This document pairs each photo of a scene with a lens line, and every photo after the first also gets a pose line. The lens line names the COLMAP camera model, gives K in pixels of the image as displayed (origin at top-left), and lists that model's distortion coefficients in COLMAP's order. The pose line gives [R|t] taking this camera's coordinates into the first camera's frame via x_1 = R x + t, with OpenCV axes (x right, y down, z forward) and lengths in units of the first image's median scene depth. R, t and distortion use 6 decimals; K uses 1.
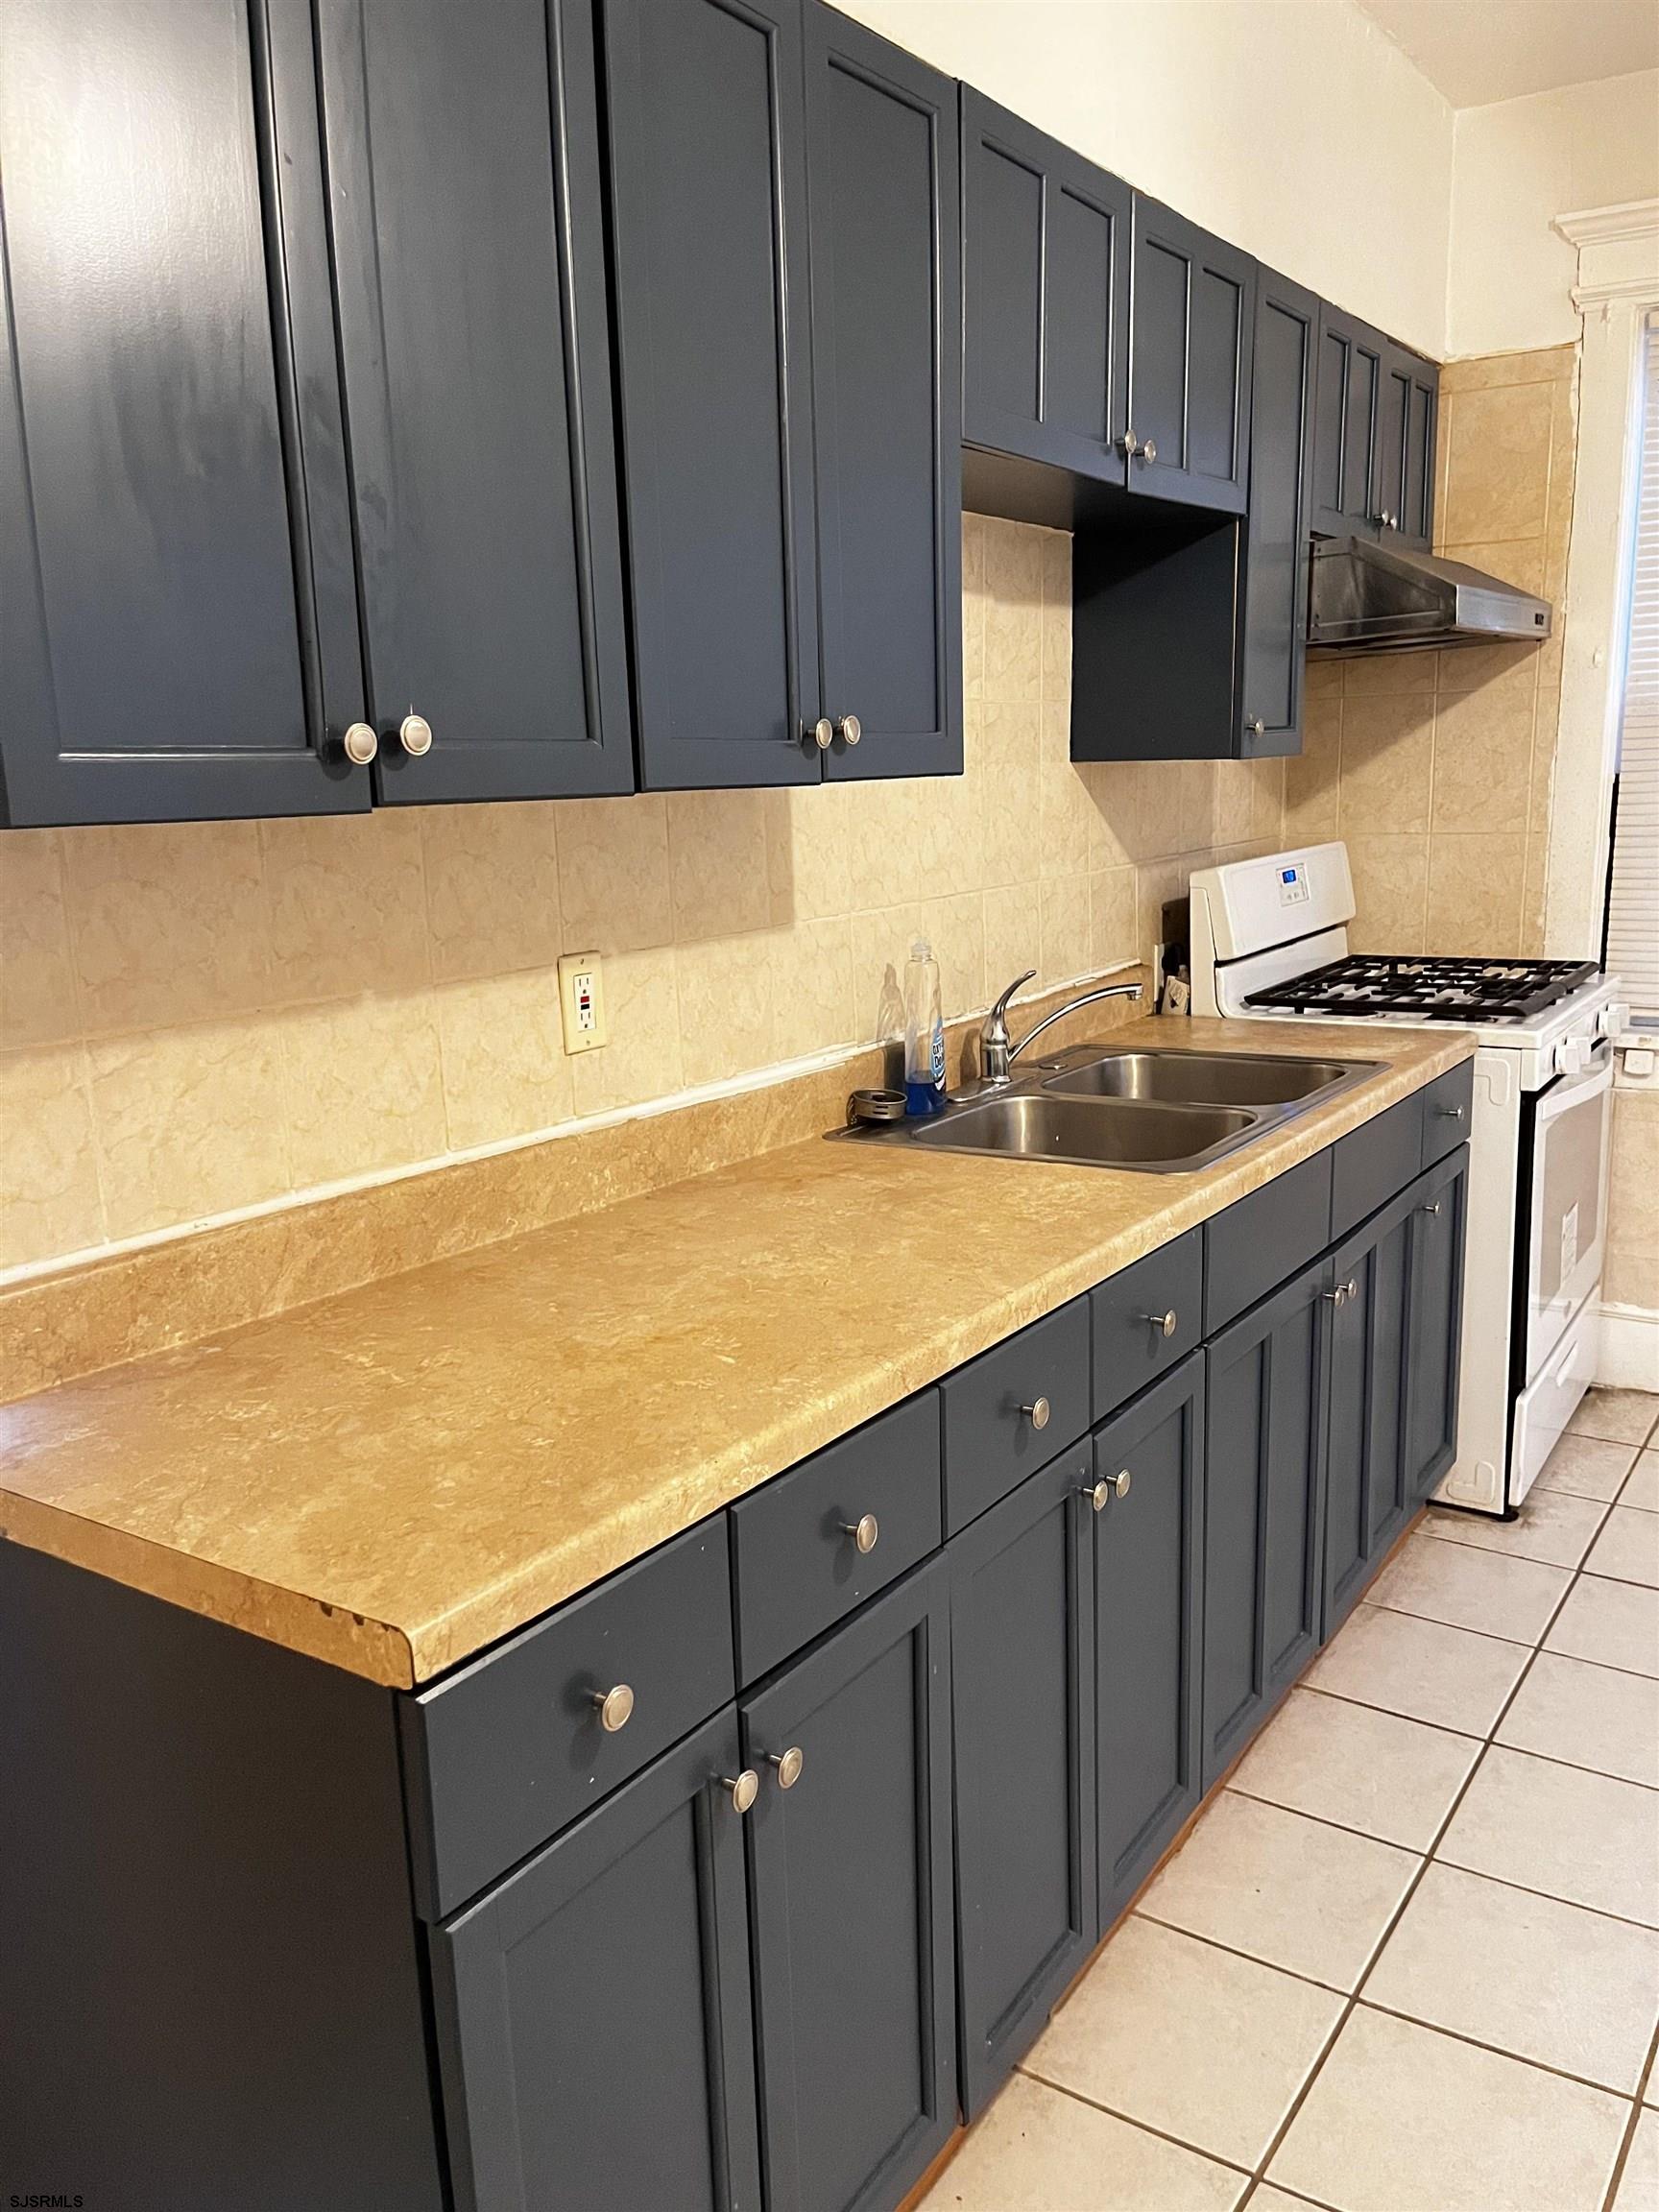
lens RADIAL K [[1672.9, 0, 829.5], [0, 1672.9, 1117.4], [0, 0, 1]] dist [0.070254, -0.100996]
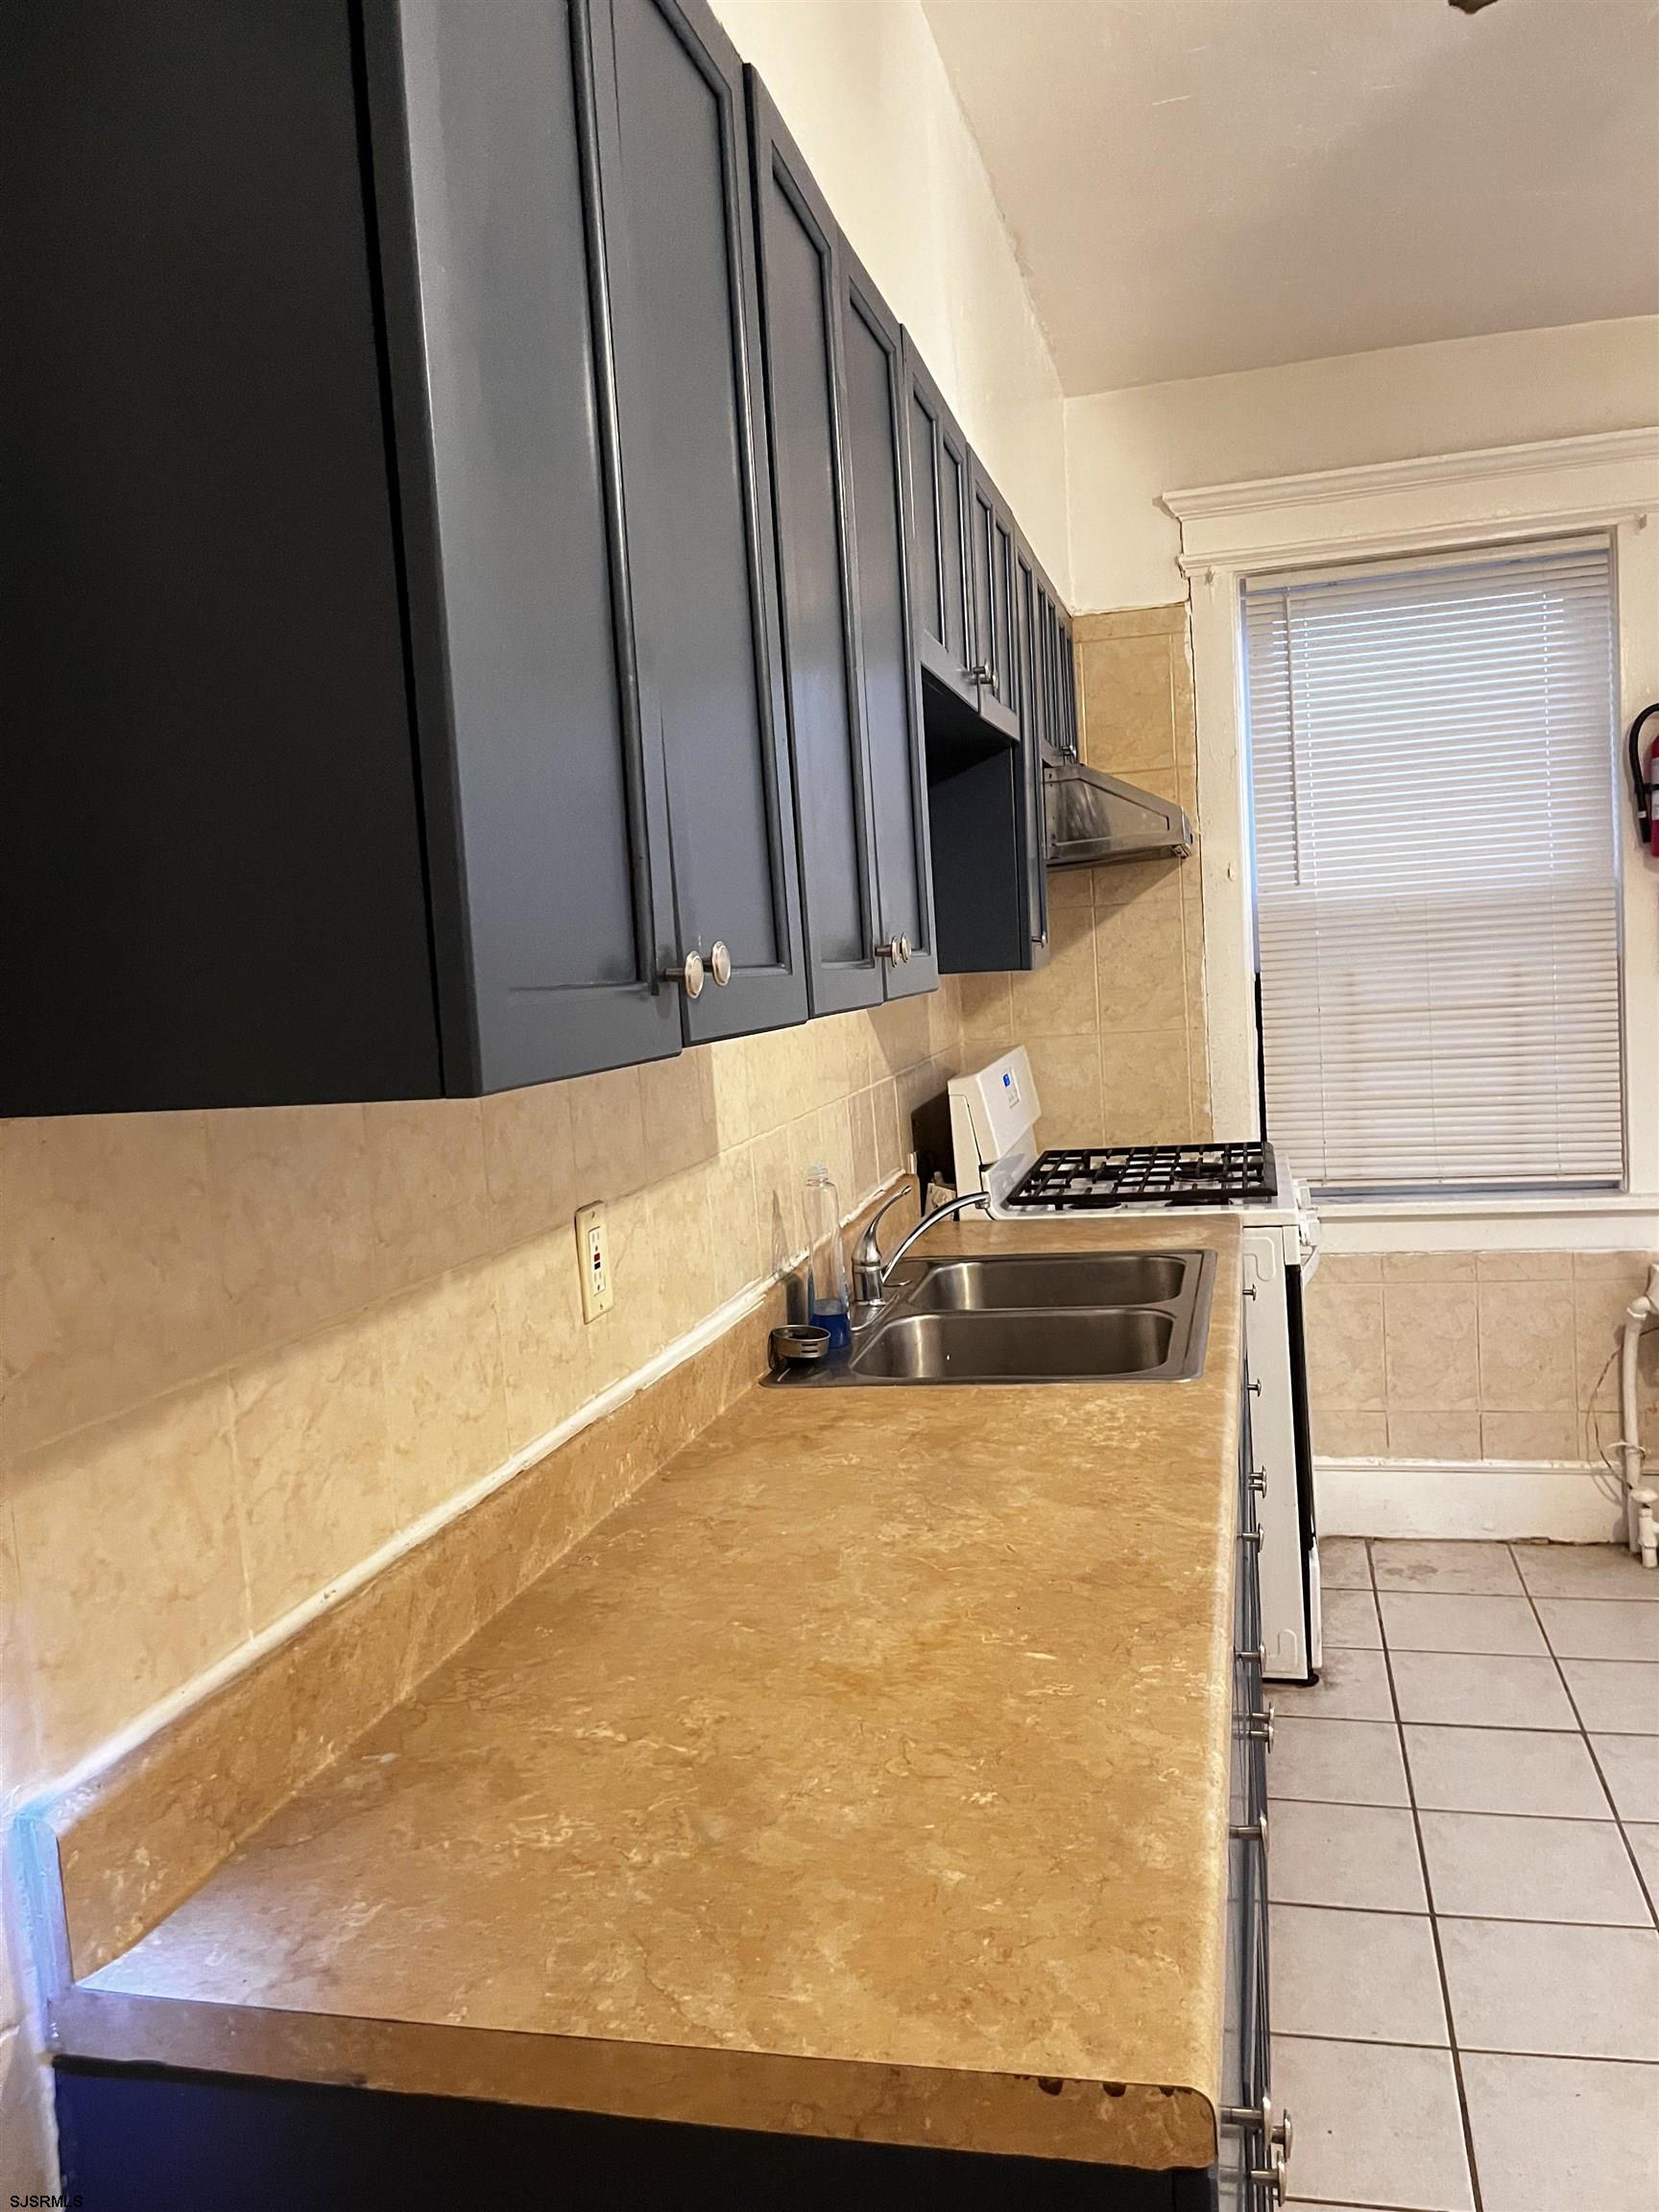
lens RADIAL K [[1673.9, 0, 843.8], [0, 1673.9, 1099.5], [0, 0, 1]] dist [0.050121, -0.079863]
pose [[0.939892, -0.061454, 0.335897, -0.321189], [0.107713, 0.986809, -0.120855, -0.033254], [-0.324040, 0.149771, 0.934113, 0.135451]]
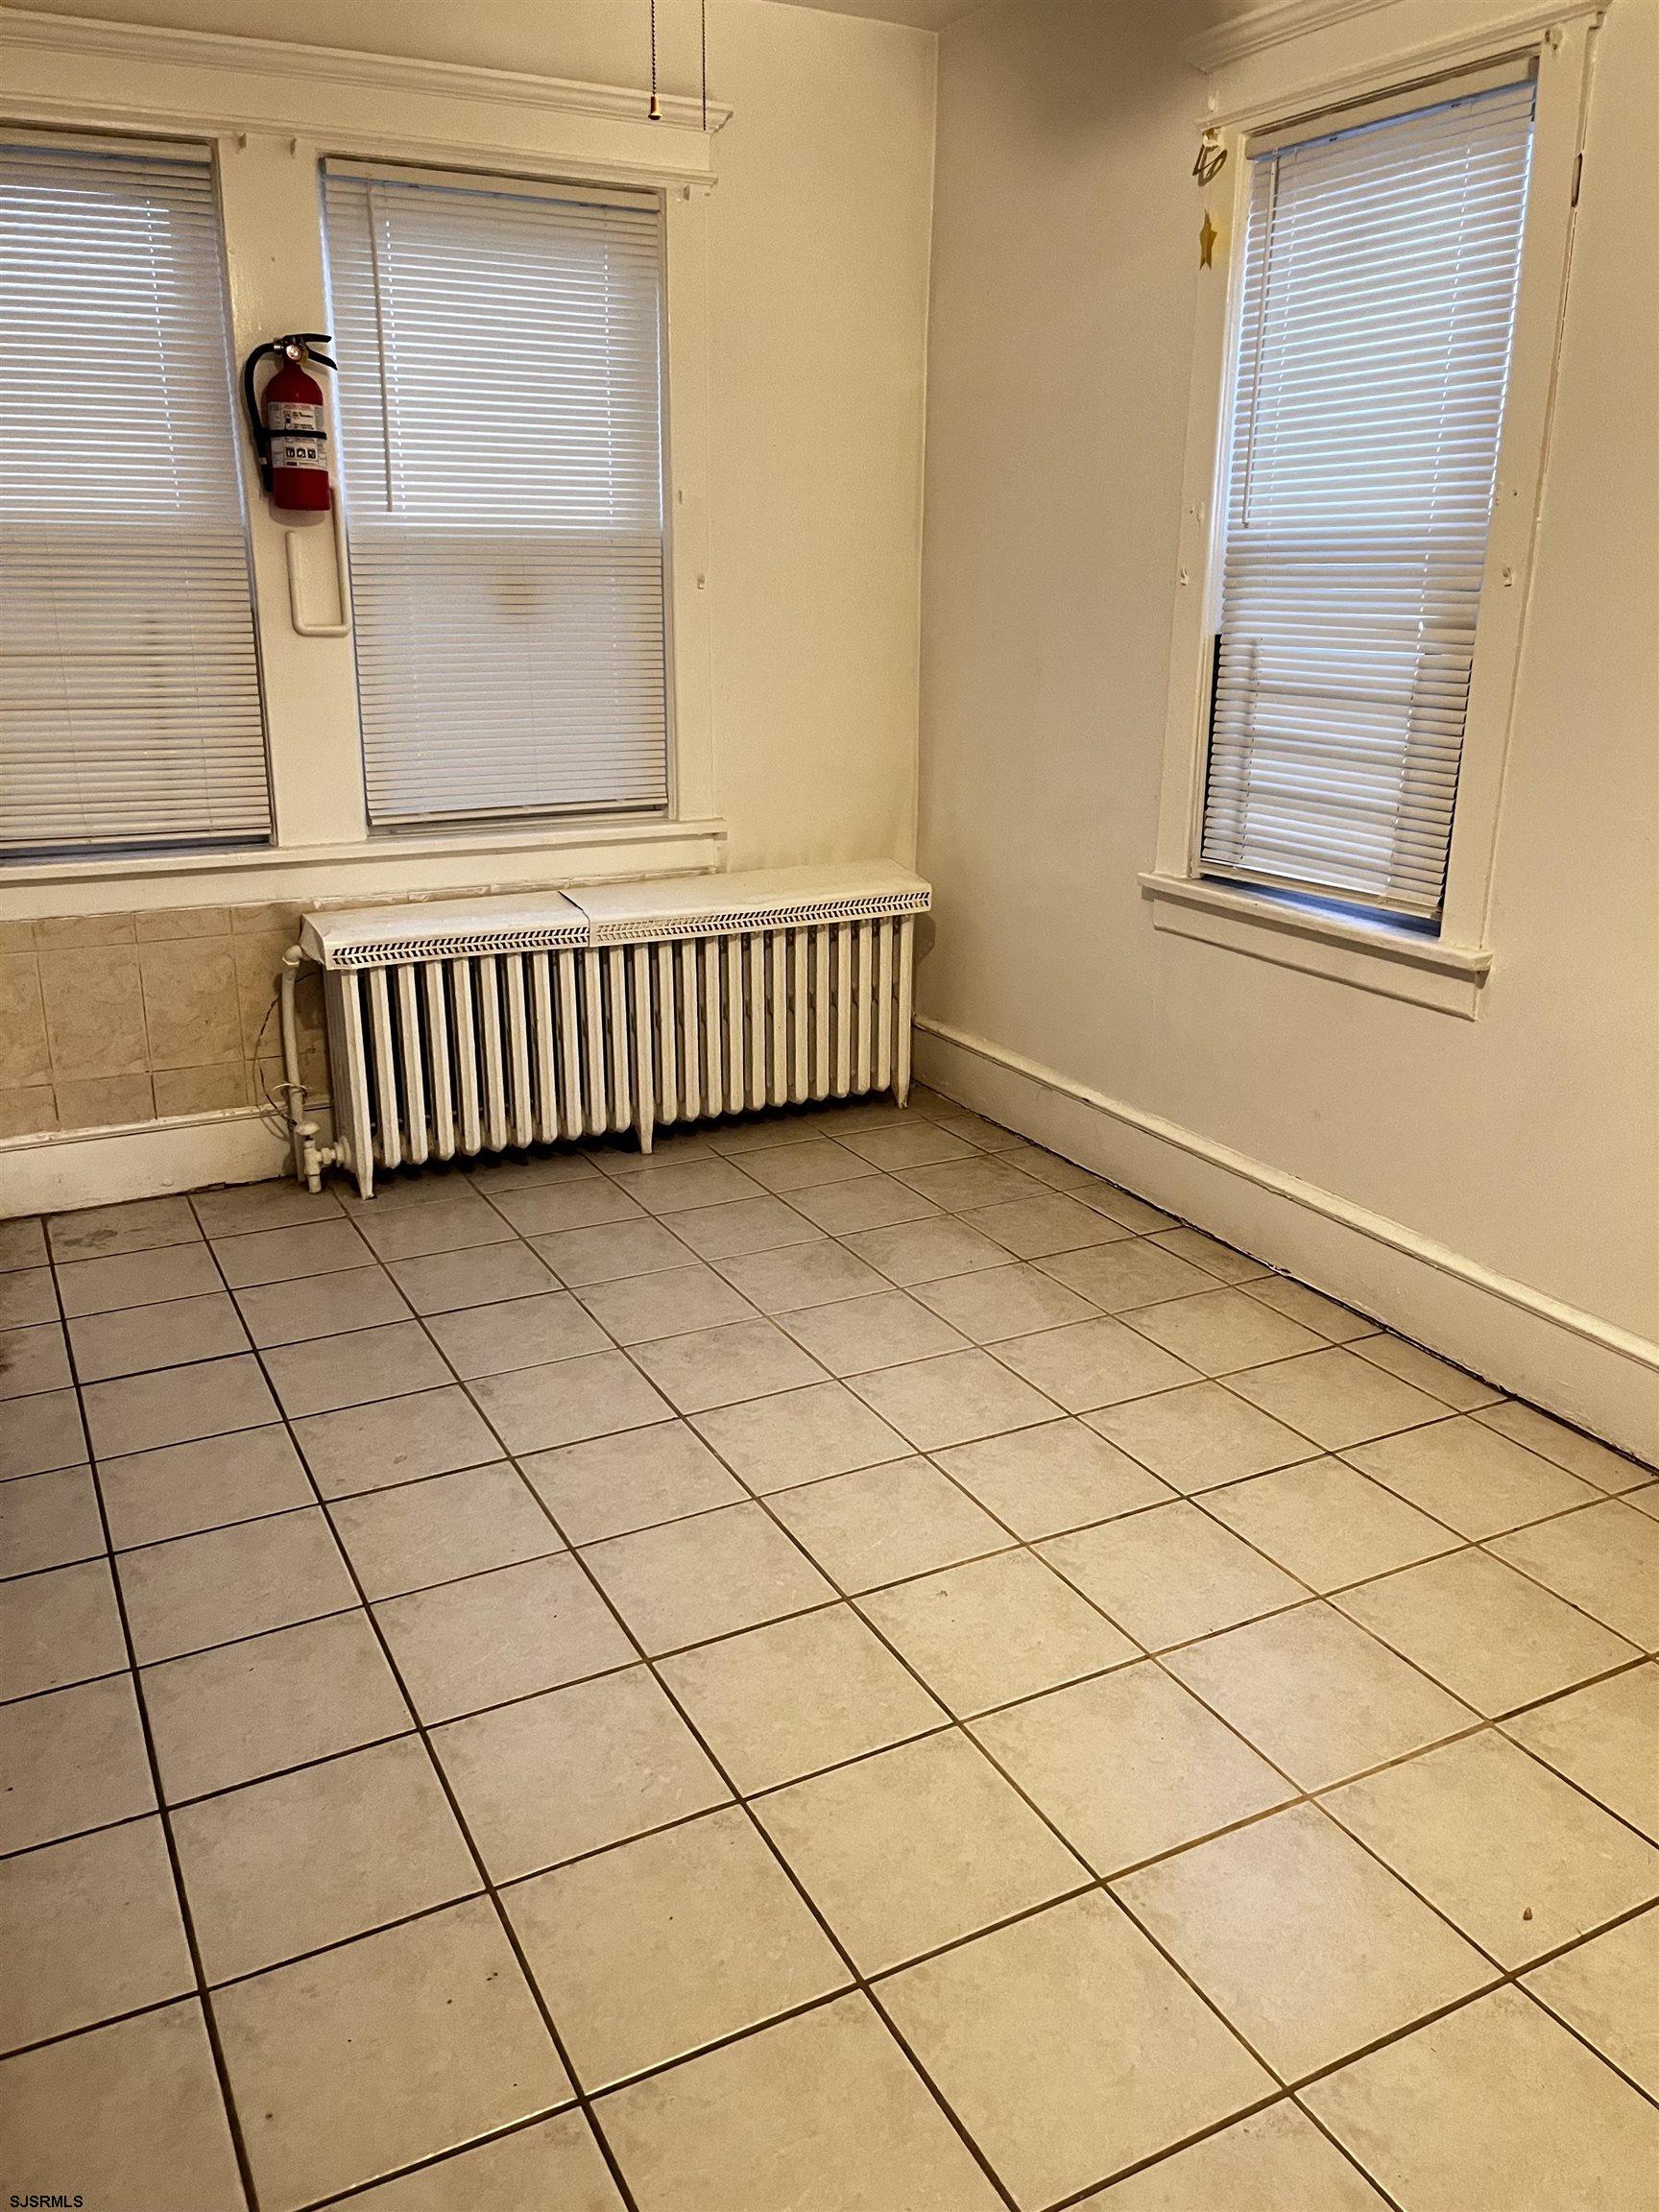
lens RADIAL K [[1673.9, 0, 843.8], [0, 1673.9, 1099.5], [0, 0, 1]] dist [0.050121, -0.079863]
pose [[0.445566, -0.237667, 0.863125, -0.330960], [0.158241, 0.969845, 0.185366, -0.037160], [-0.881153, 0.053989, 0.469739, 0.149680]]
